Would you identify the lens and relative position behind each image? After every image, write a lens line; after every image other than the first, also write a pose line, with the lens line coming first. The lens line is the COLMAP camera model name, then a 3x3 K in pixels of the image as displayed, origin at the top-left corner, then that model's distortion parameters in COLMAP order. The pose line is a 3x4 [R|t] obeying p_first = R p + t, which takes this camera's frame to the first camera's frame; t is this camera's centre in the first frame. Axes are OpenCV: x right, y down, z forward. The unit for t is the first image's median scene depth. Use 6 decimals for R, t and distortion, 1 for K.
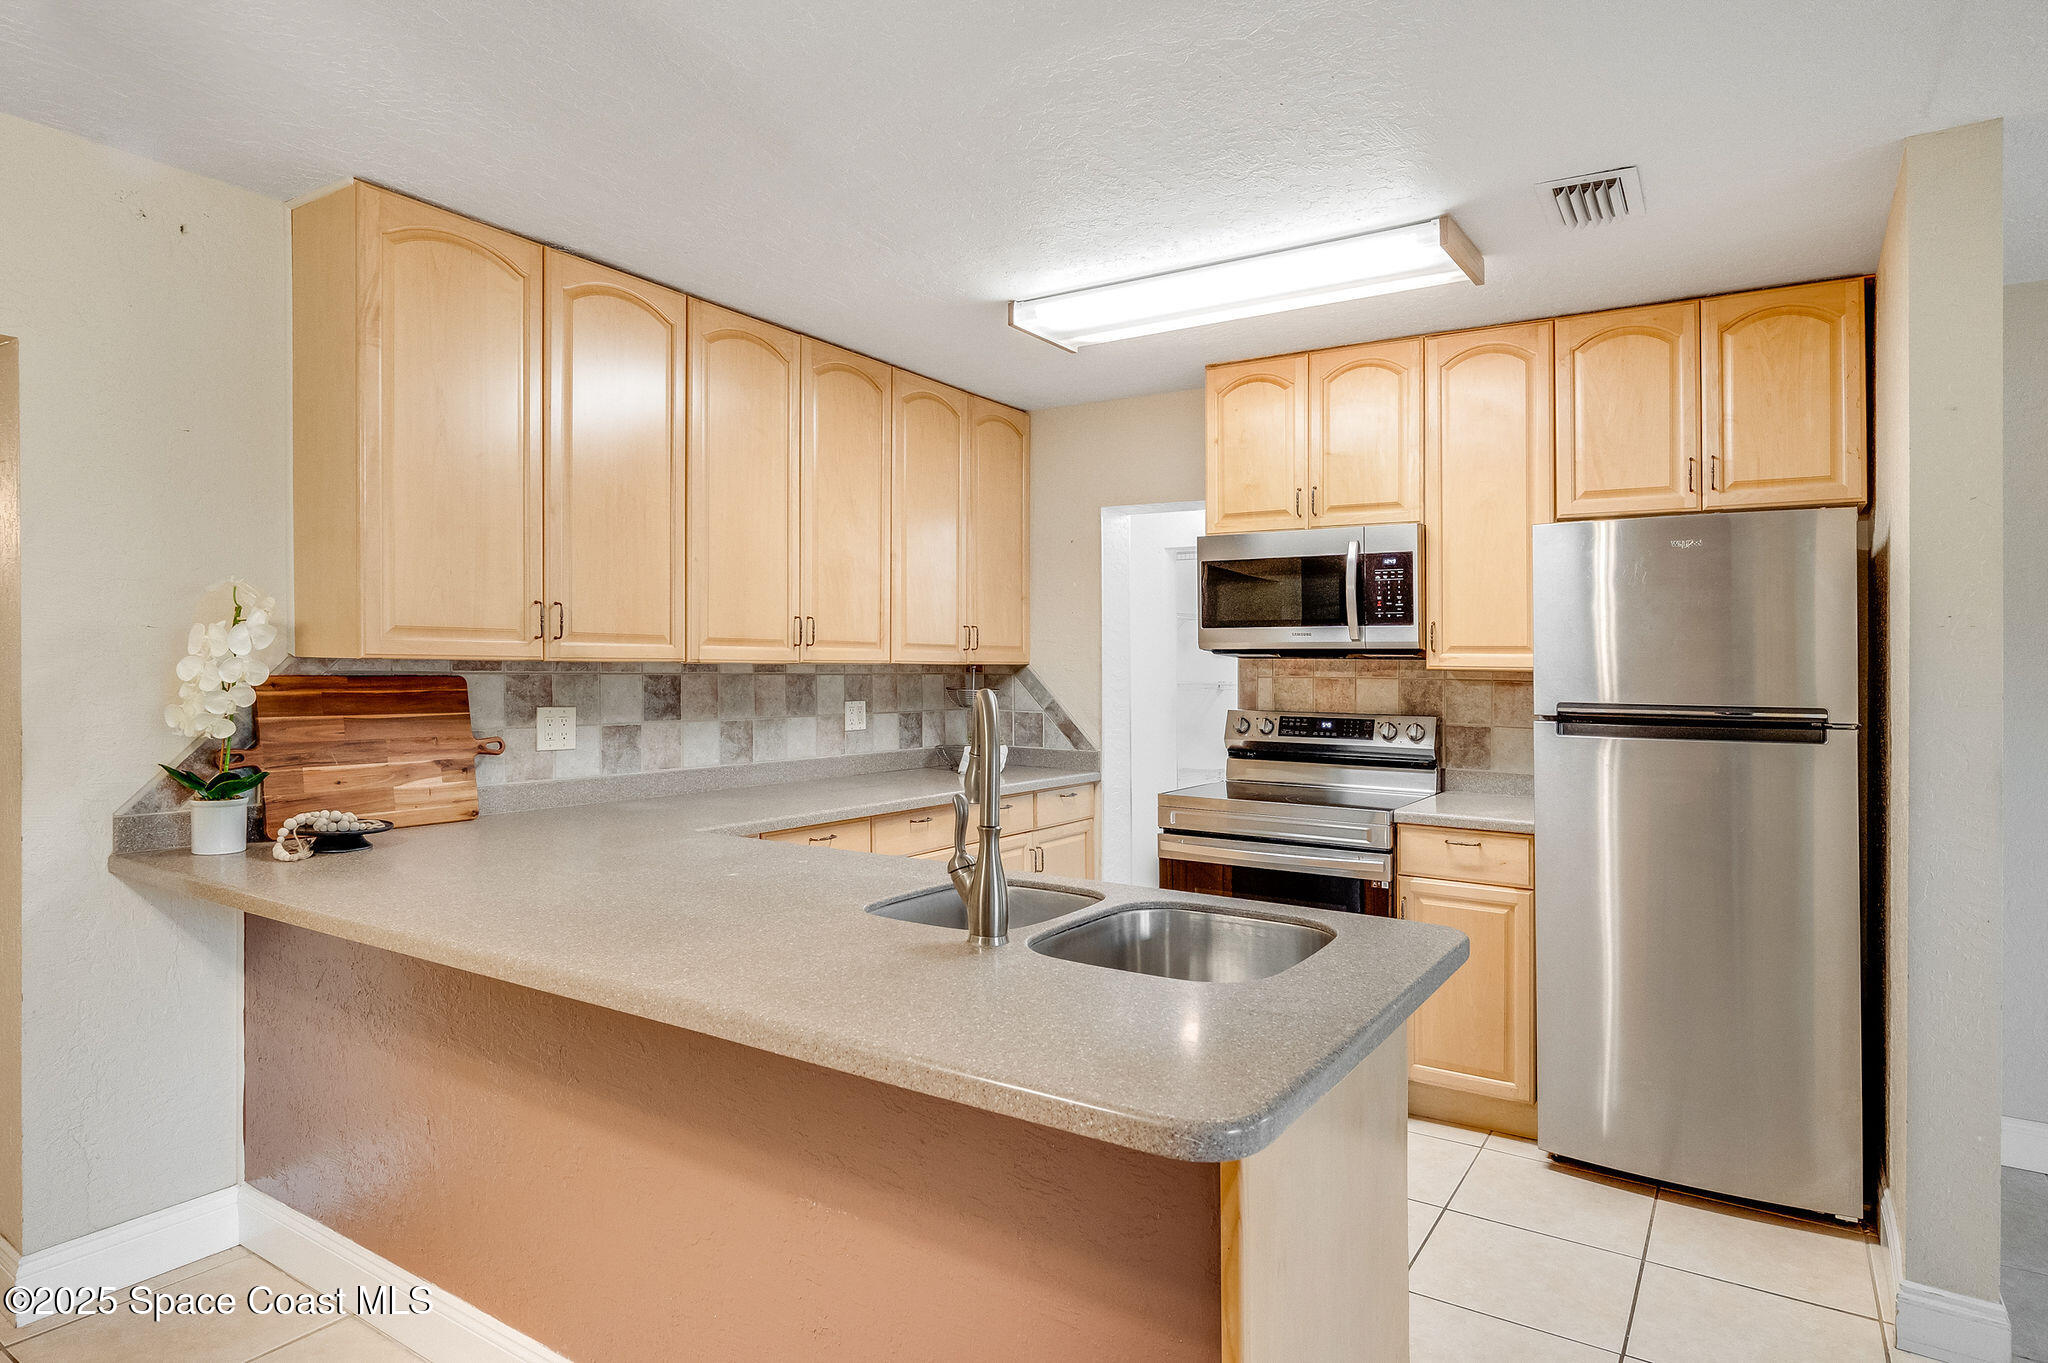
lens RADIAL K [[1130.9, 0, 1020.8], [0, 1130.9, 675.9], [0, 0, 1]] dist [-0.015007, -0.001558]
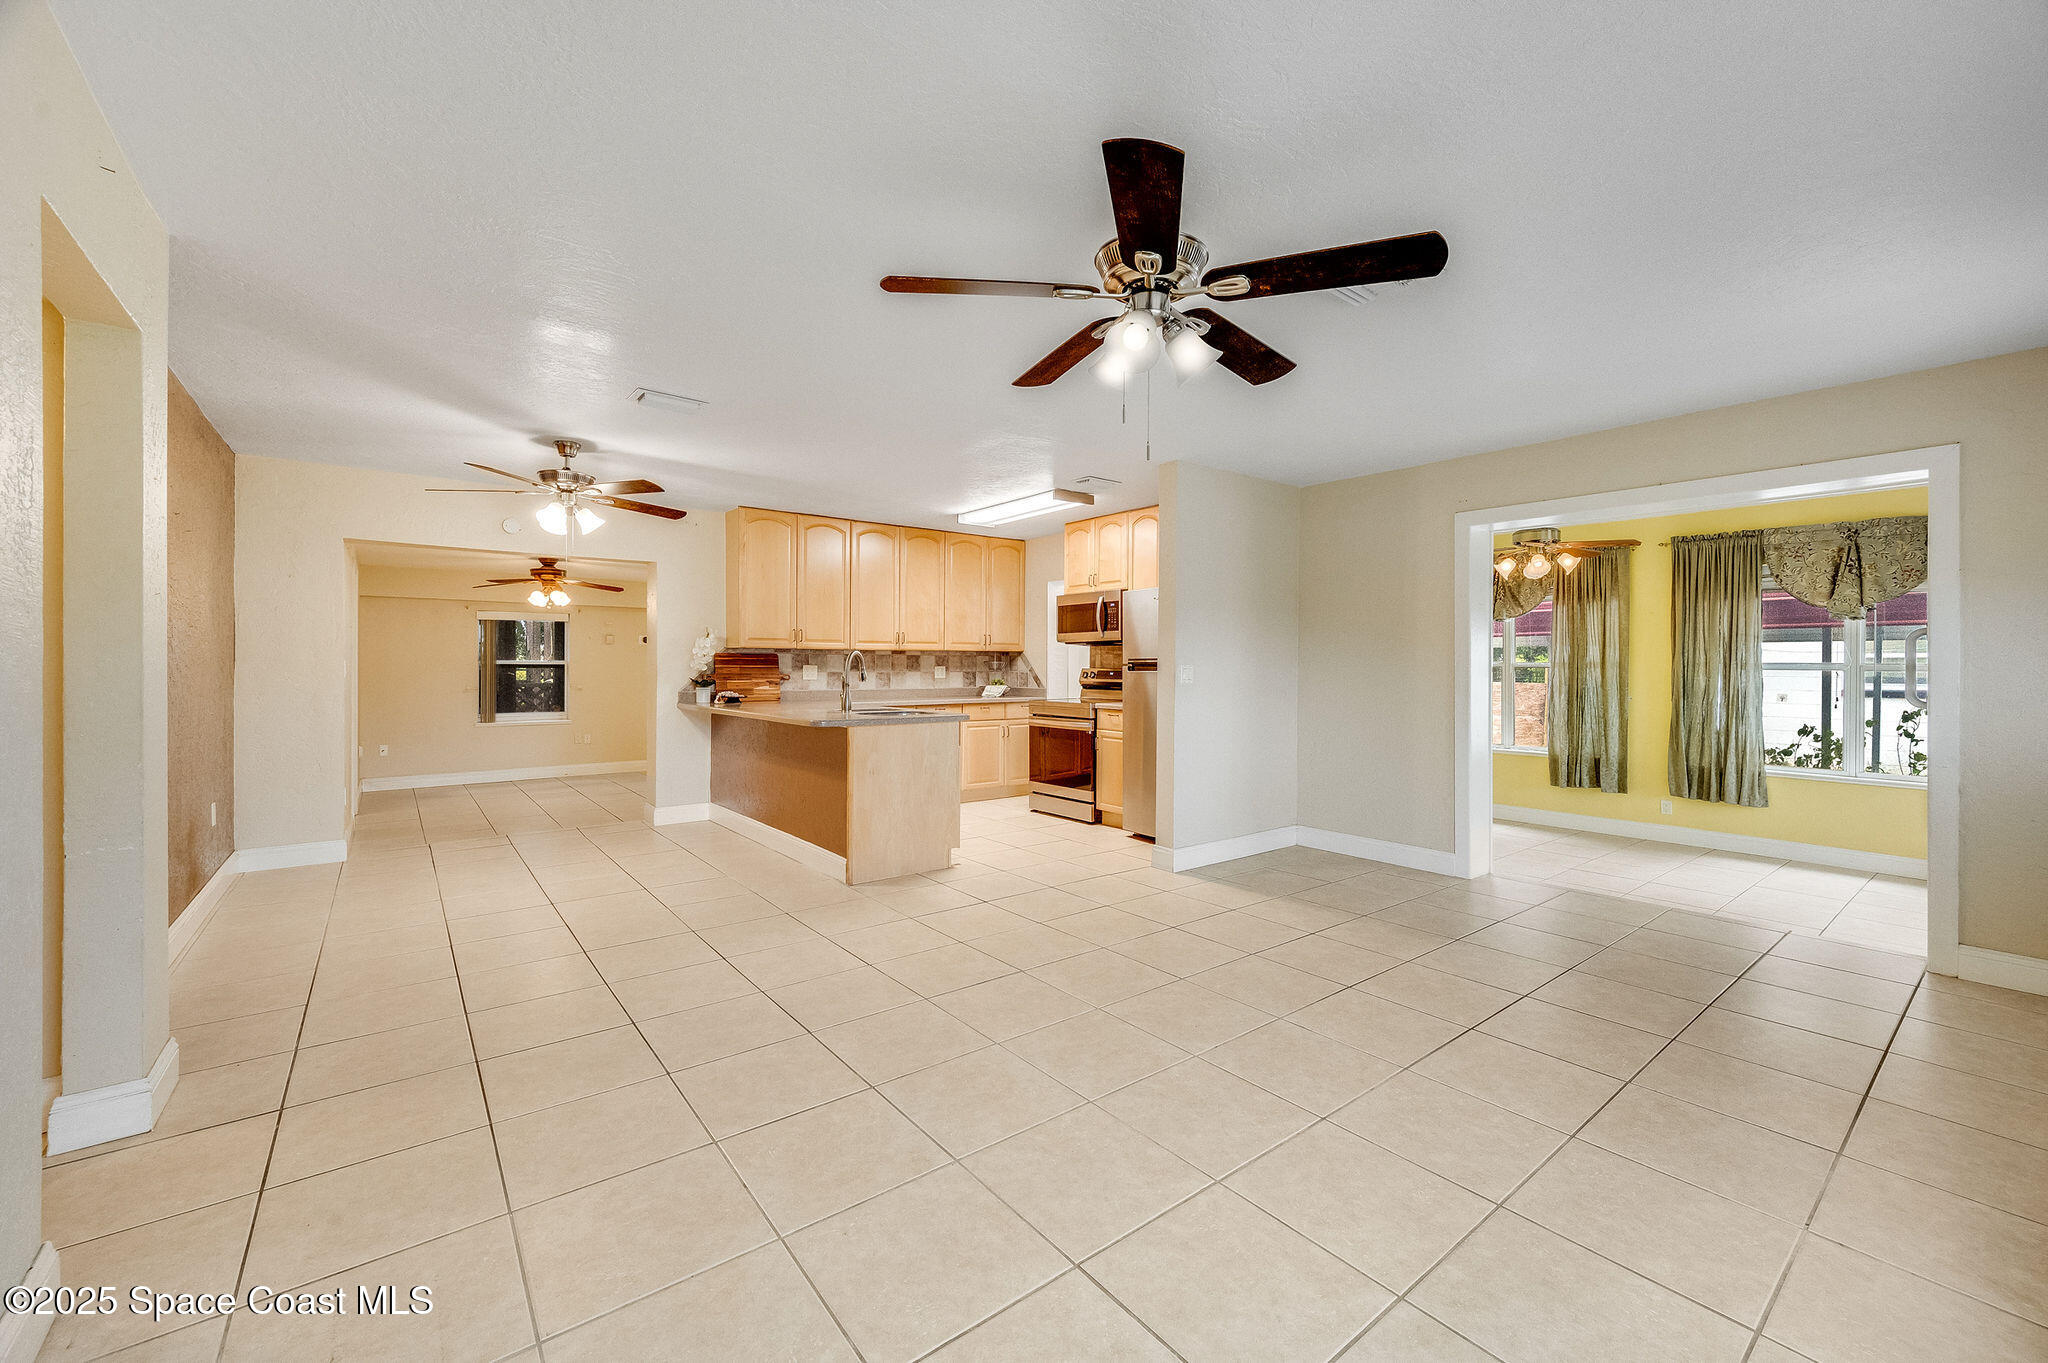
lens RADIAL K [[811.5, 0, 1021.5], [0, 811.5, 670.8], [0, 0, 1]] dist [0.000857, 0.000751]
pose [[0.945723, -0.005455, -0.324928, 0.719520], [0.003876, 0.999977, -0.005507, 0.051506], [0.324950, 0.003948, 0.945723, -0.737104]]
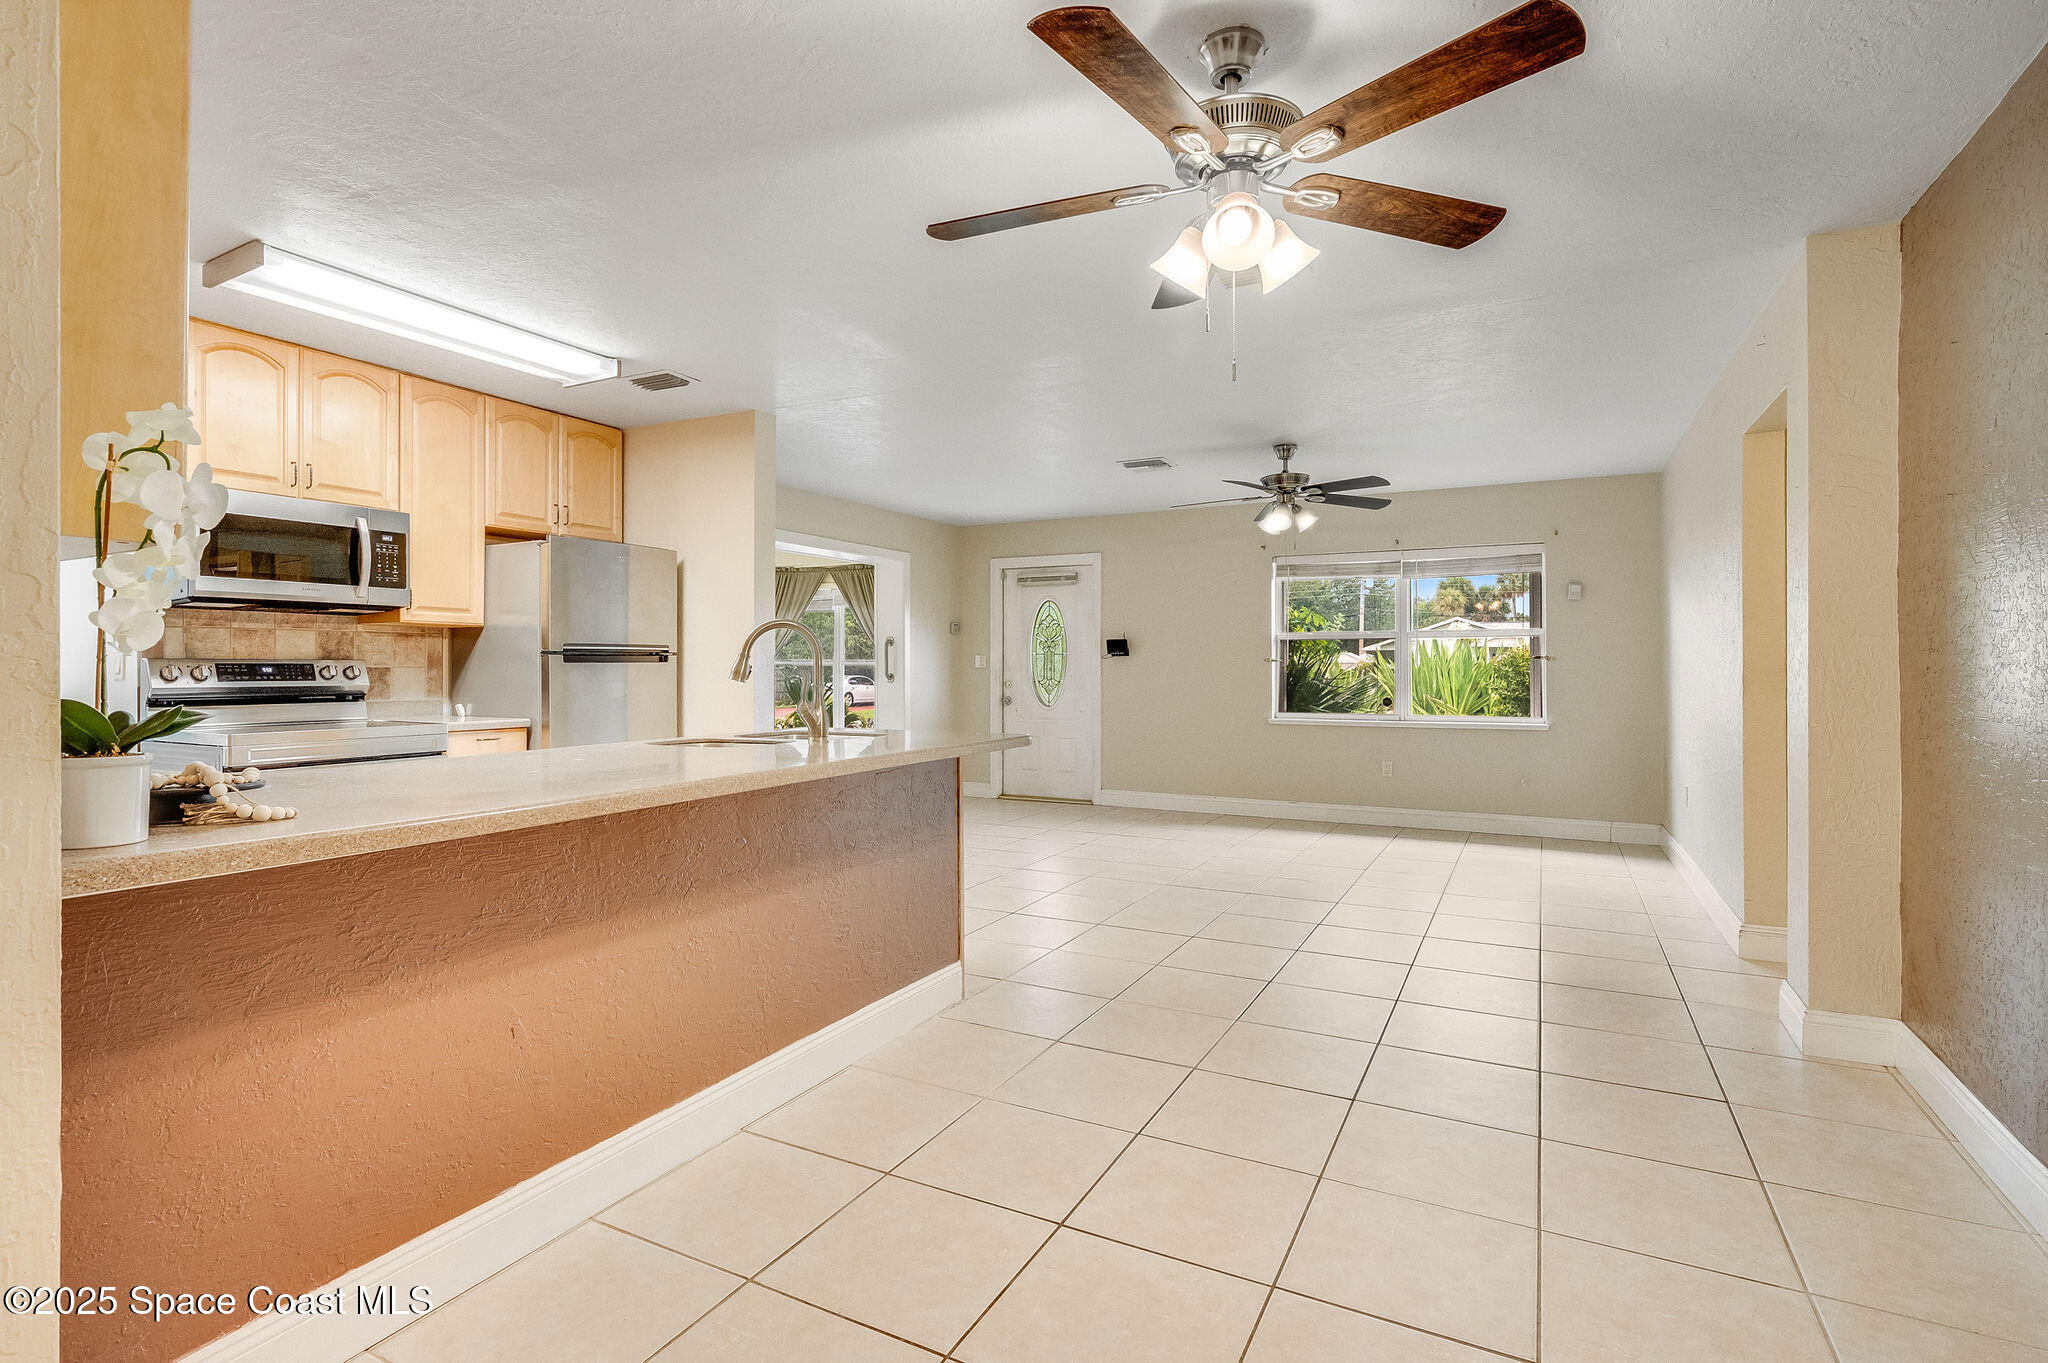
lens RADIAL K [[976.8, 0, 1027.8], [0, 976.8, 676.6], [0, 0, 1]] dist [0.011459, -0.000014]
pose [[-0.093022, -0.023700, 0.995382, -0.883433], [0.007472, 0.999672, 0.024500, 0.035866], [-0.995636, 0.009716, -0.092814, 0.376795]]
